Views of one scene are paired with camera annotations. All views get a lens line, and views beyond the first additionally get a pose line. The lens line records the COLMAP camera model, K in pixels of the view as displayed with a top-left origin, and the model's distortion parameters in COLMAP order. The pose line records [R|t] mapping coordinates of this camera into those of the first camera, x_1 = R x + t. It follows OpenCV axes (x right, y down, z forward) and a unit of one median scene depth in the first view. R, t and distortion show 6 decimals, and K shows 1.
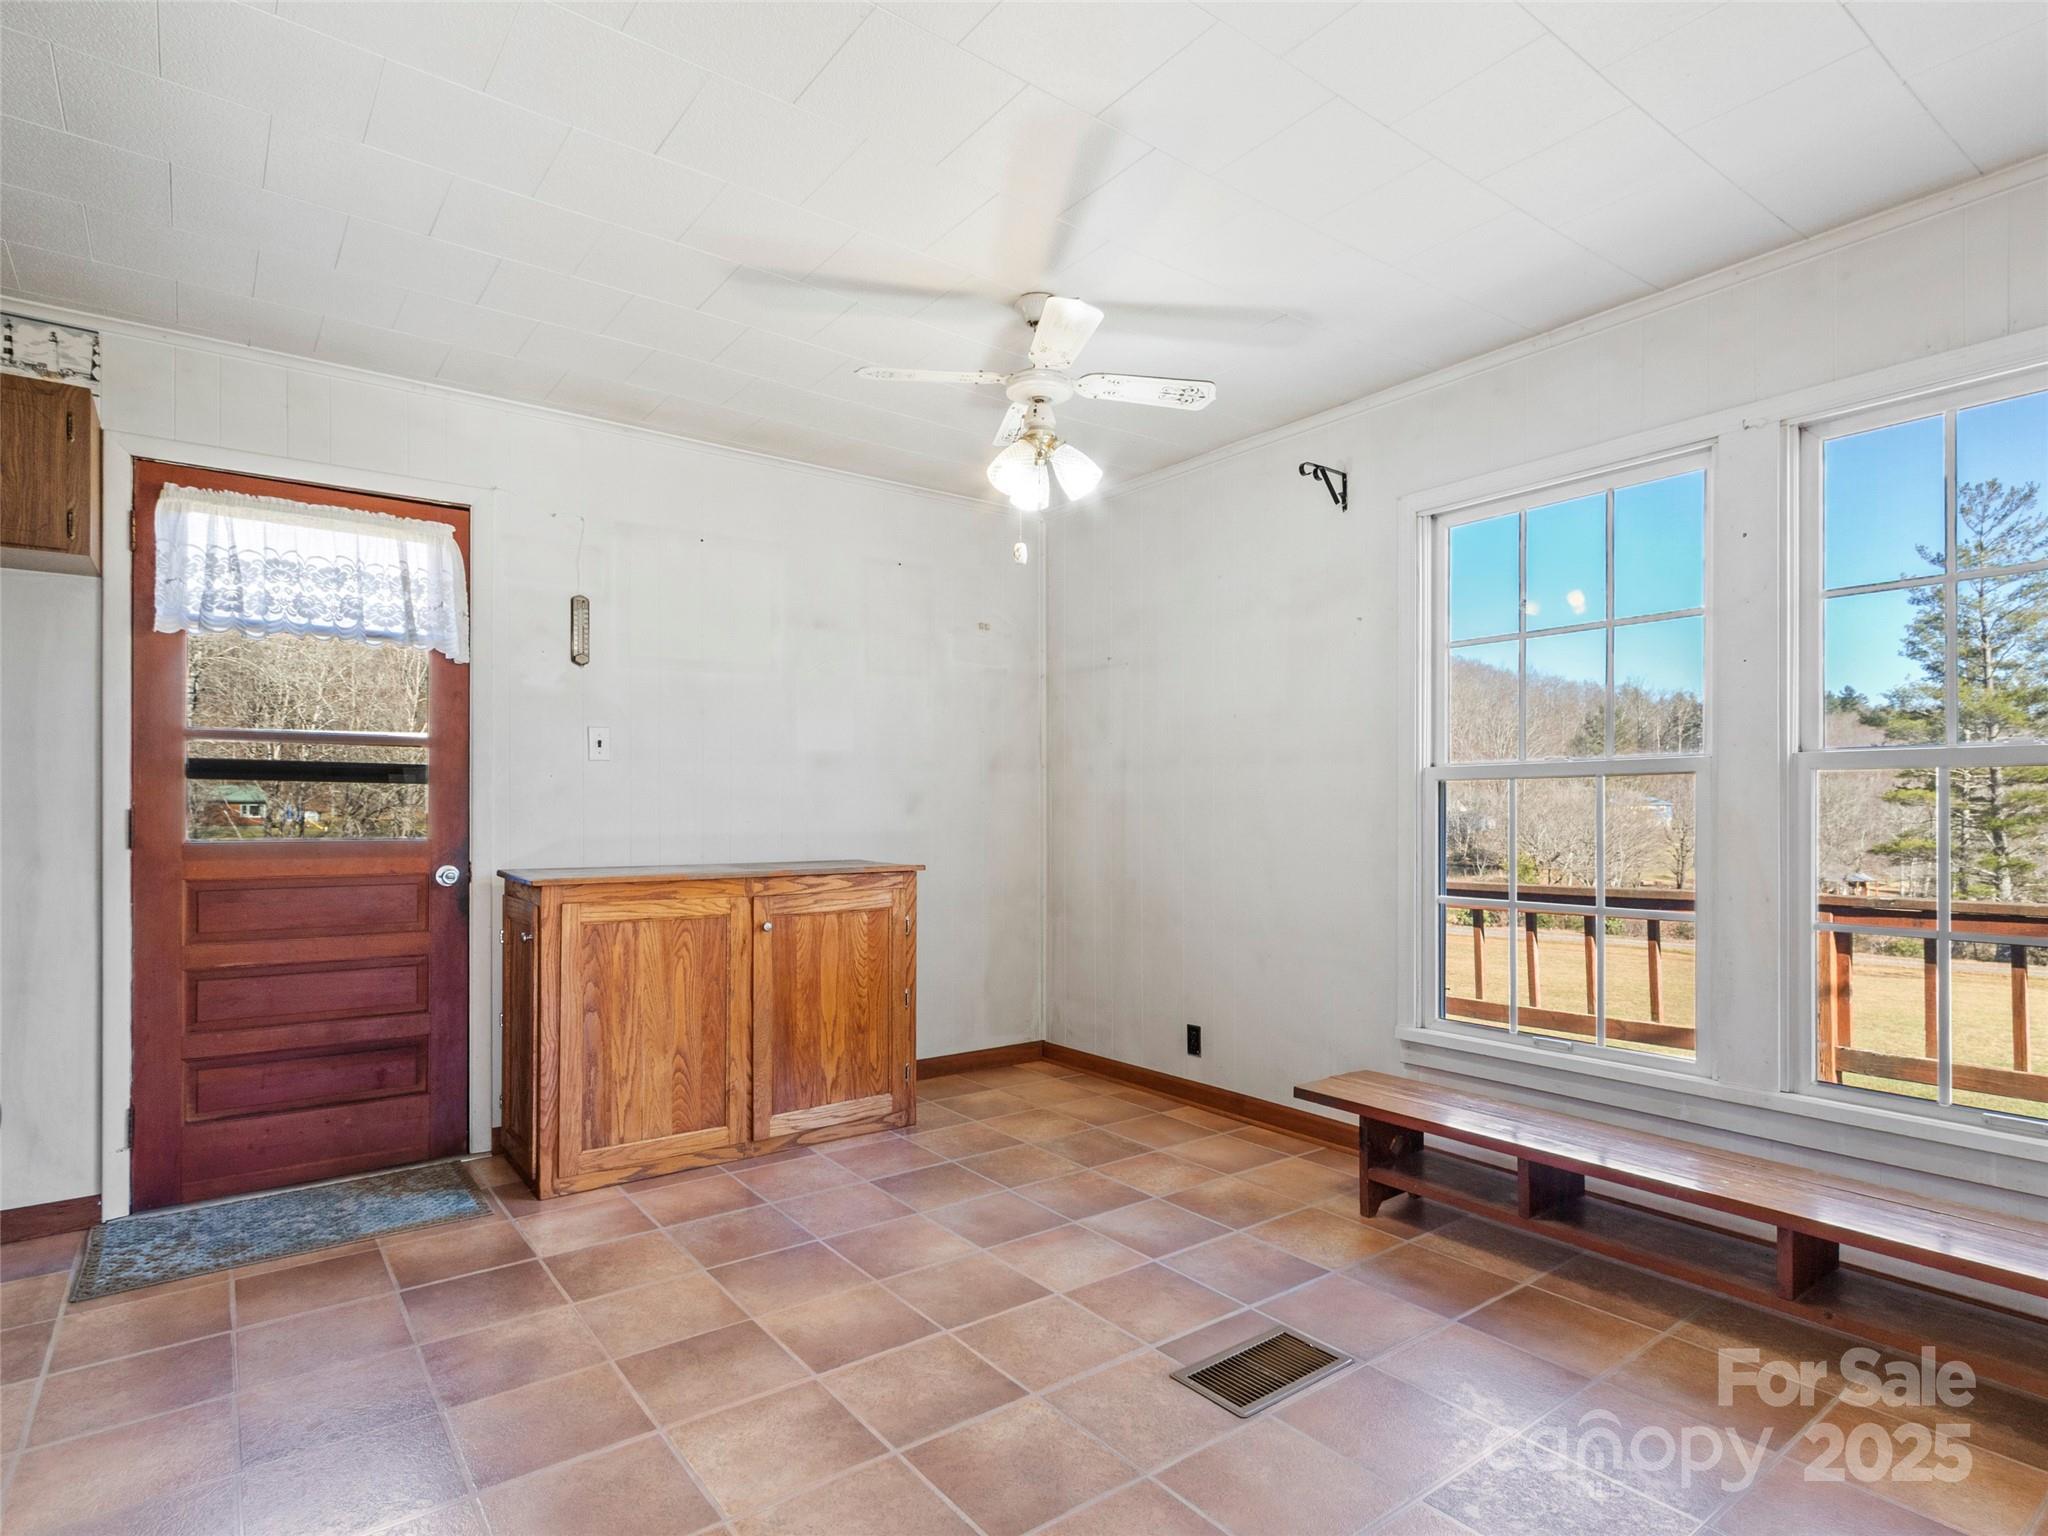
lens RADIAL K [[1073.0, 0, 1021.8], [0, 1073.0, 797.6], [0, 0, 1]] dist [0.001103, 0.000235]
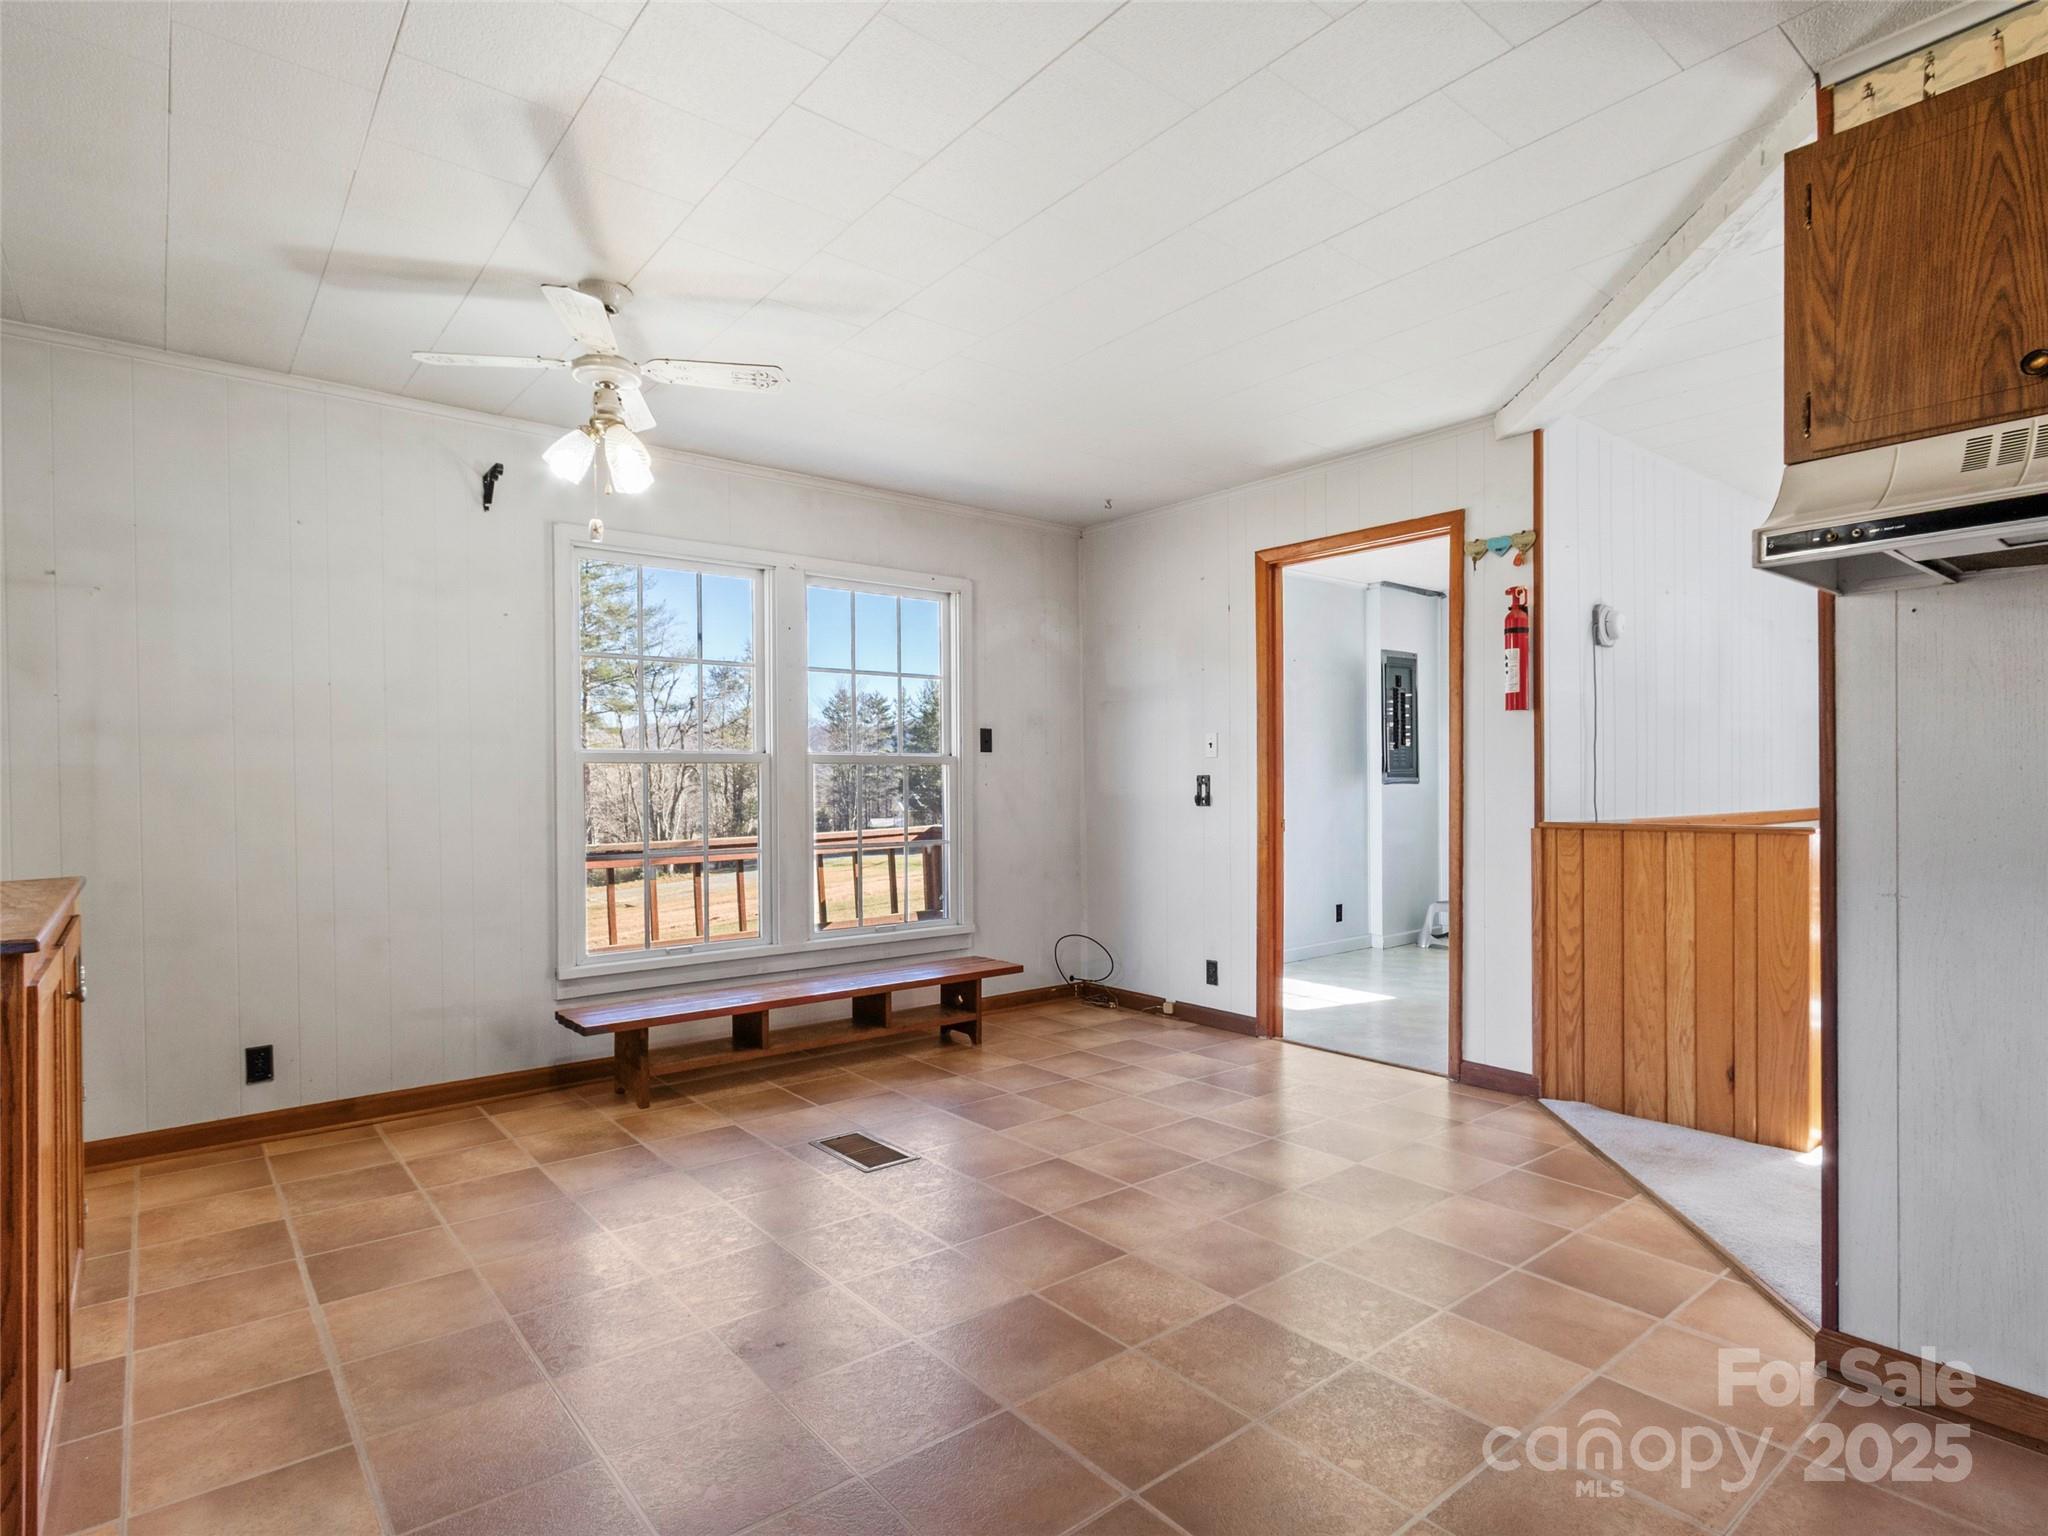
lens RADIAL K [[1073.0, 0, 1021.8], [0, 1073.0, 797.6], [0, 0, 1]] dist [0.001103, 0.000235]
pose [[-0.041249, -0.012534, 0.999070, -1.040387], [-0.007443, 0.999897, 0.012237, 0.005453], [-0.999121, -0.006931, -0.041338, 0.663712]]
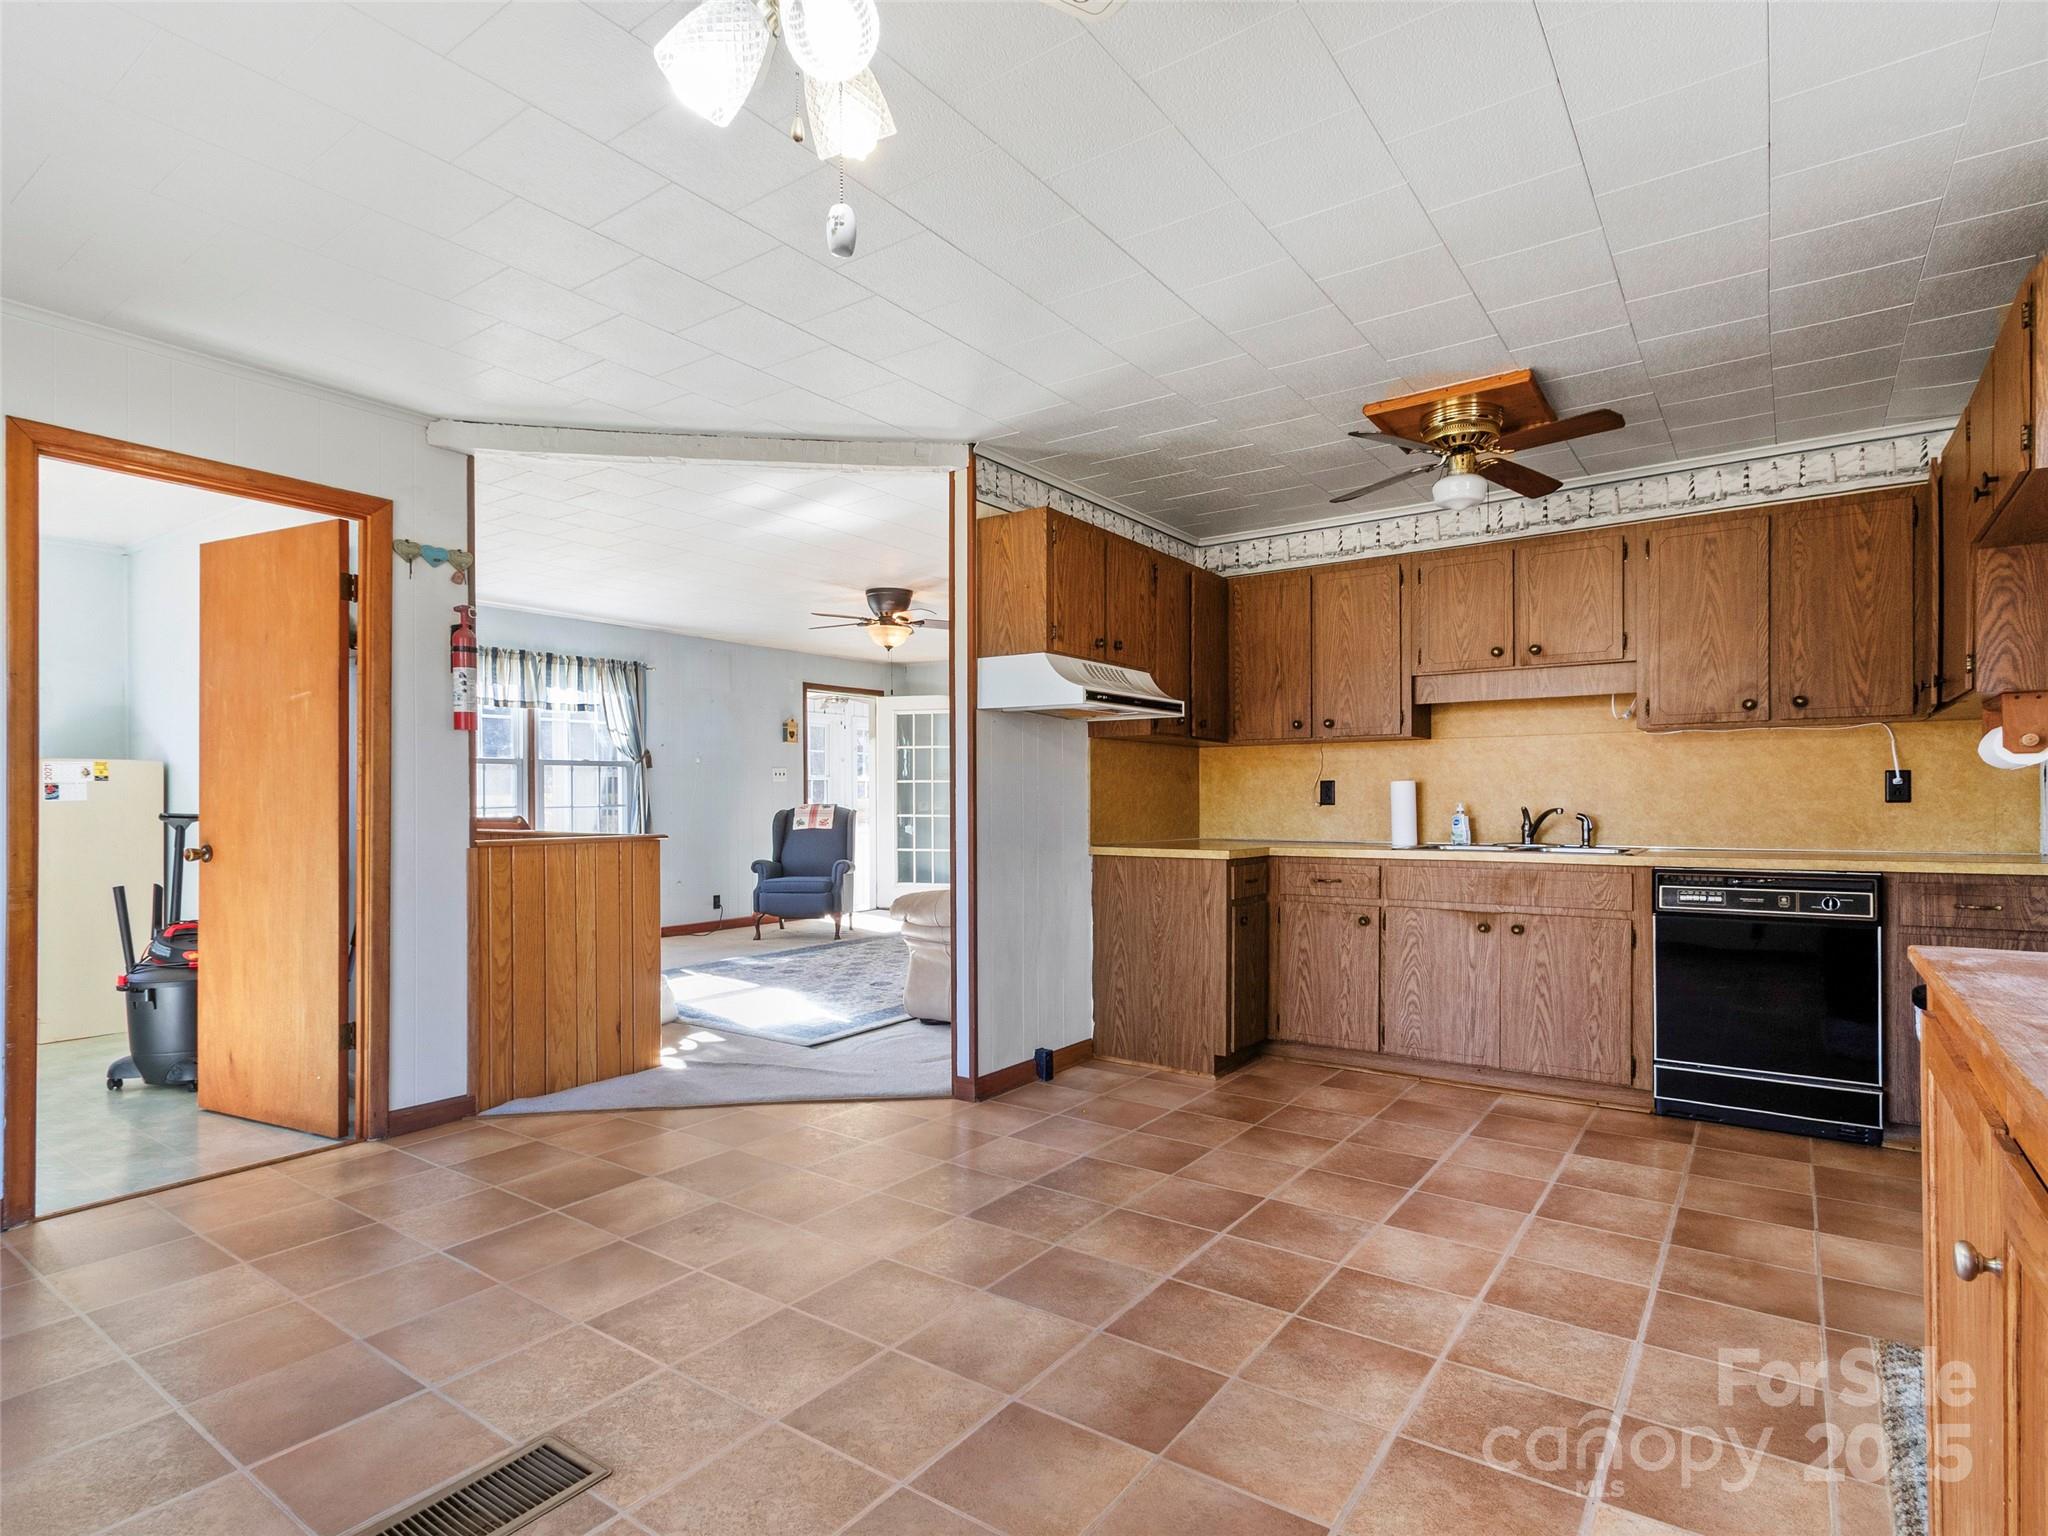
lens RADIAL K [[1055.4, 0, 1024.0], [0, 1055.4, 768.0], [0, 0, 1]] dist [0.000796, 0.000434]
pose [[-0.953742, -0.007209, -0.300539, 0.064718], [0.005985, 0.999059, -0.042959, 0.018053], [0.300566, -0.042771, -0.952802, 1.492807]]
